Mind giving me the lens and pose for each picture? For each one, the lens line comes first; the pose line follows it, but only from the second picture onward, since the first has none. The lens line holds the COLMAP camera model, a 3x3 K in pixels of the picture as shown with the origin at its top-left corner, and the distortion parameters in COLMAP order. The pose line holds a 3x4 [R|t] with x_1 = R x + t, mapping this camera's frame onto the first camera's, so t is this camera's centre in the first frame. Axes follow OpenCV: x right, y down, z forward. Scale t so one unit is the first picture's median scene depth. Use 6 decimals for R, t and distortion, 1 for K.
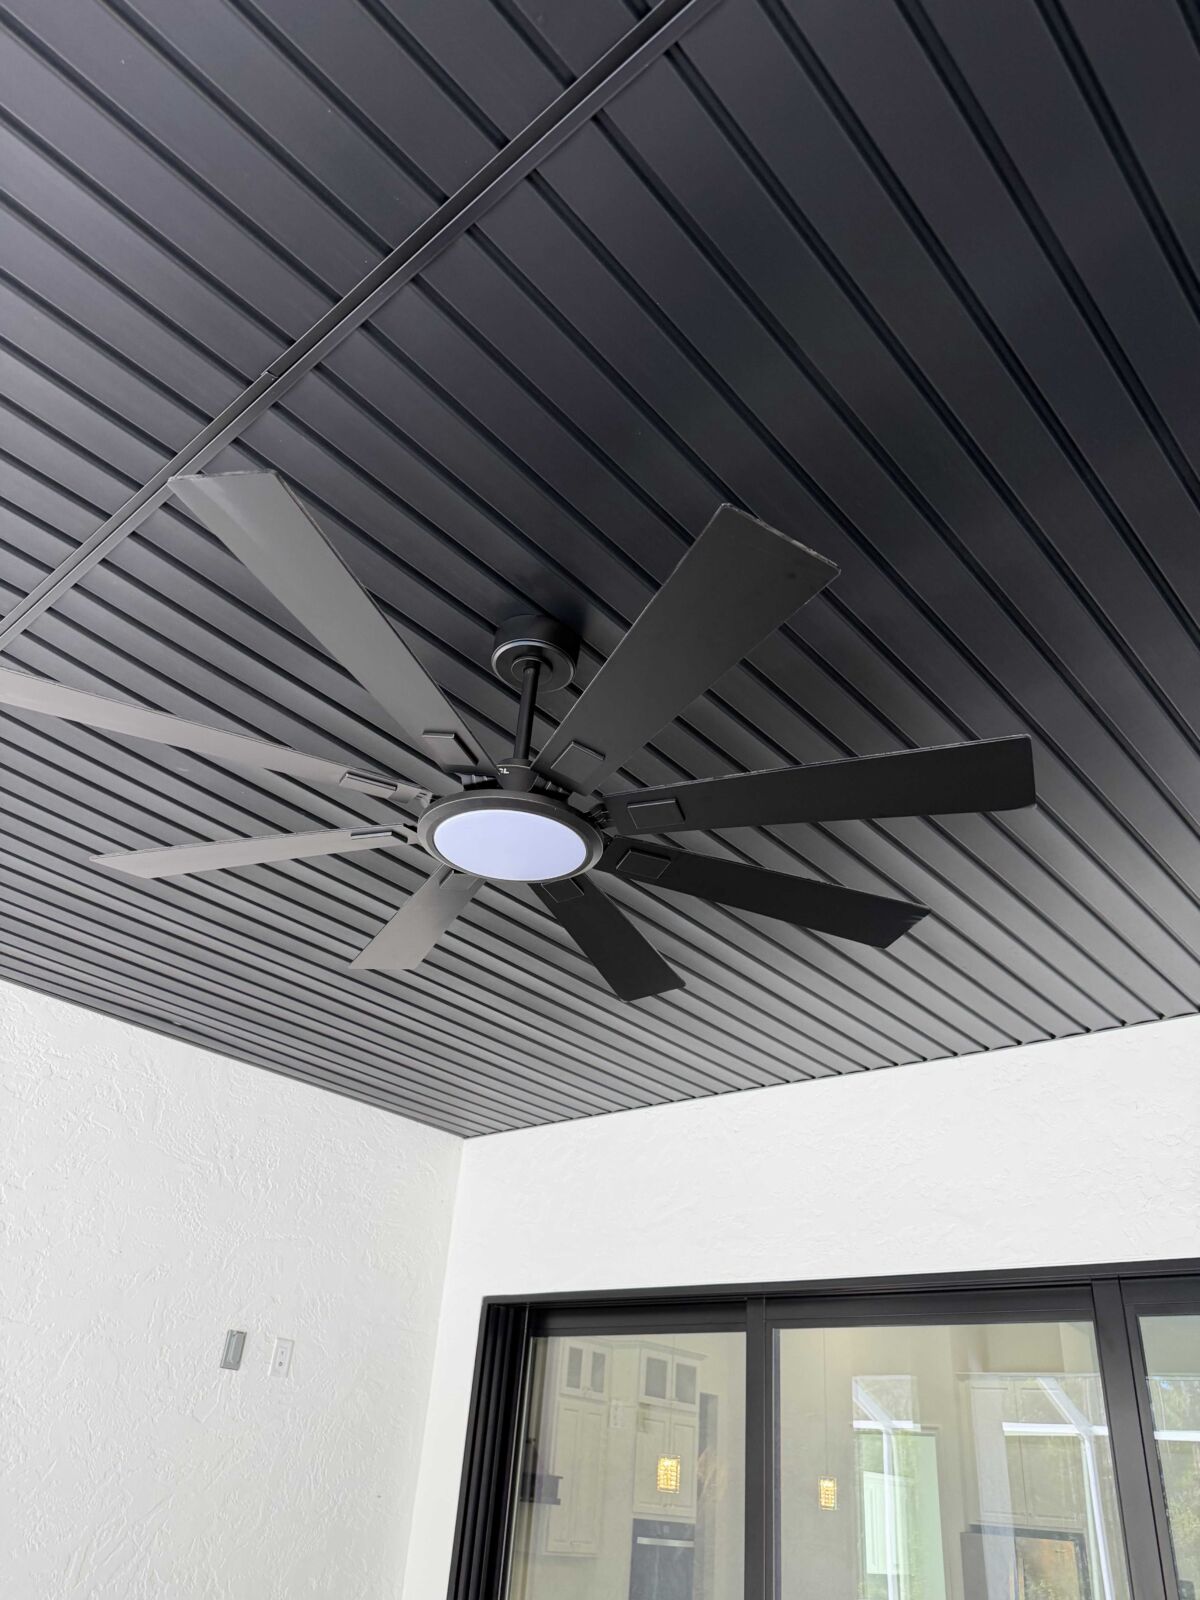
lens RADIAL K [[1173.7, 0, 600.0], [0, 1173.7, 800.0], [0, 0, 1]] dist [0.124211, -0.155279]
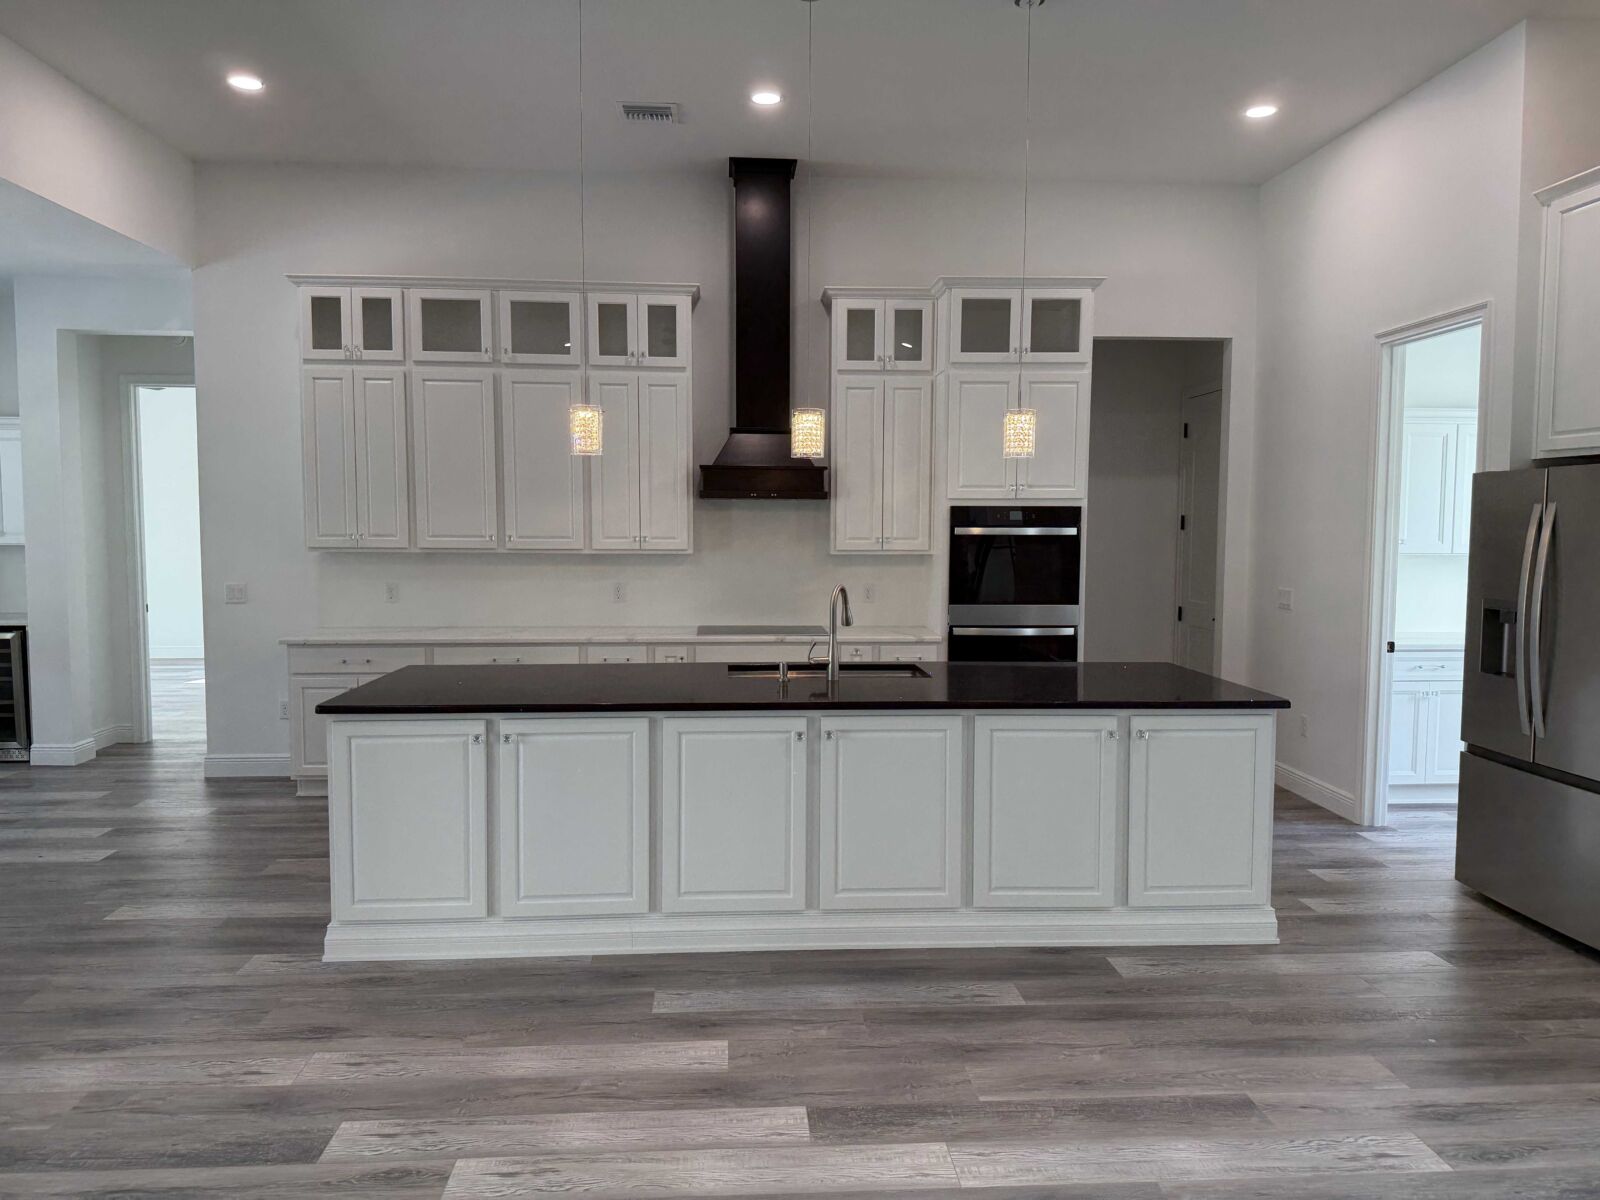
lens RADIAL K [[1173.7, 0, 800.0], [0, 1173.7, 600.0], [0, 0, 1]] dist [0.124211, -0.155279]
pose [[0.709281, -0.028954, -0.704331, 0.445626], [0.406846, 0.832765, 0.375471, 0.325055], [0.575671, -0.552868, 0.602444, 0.464618]]
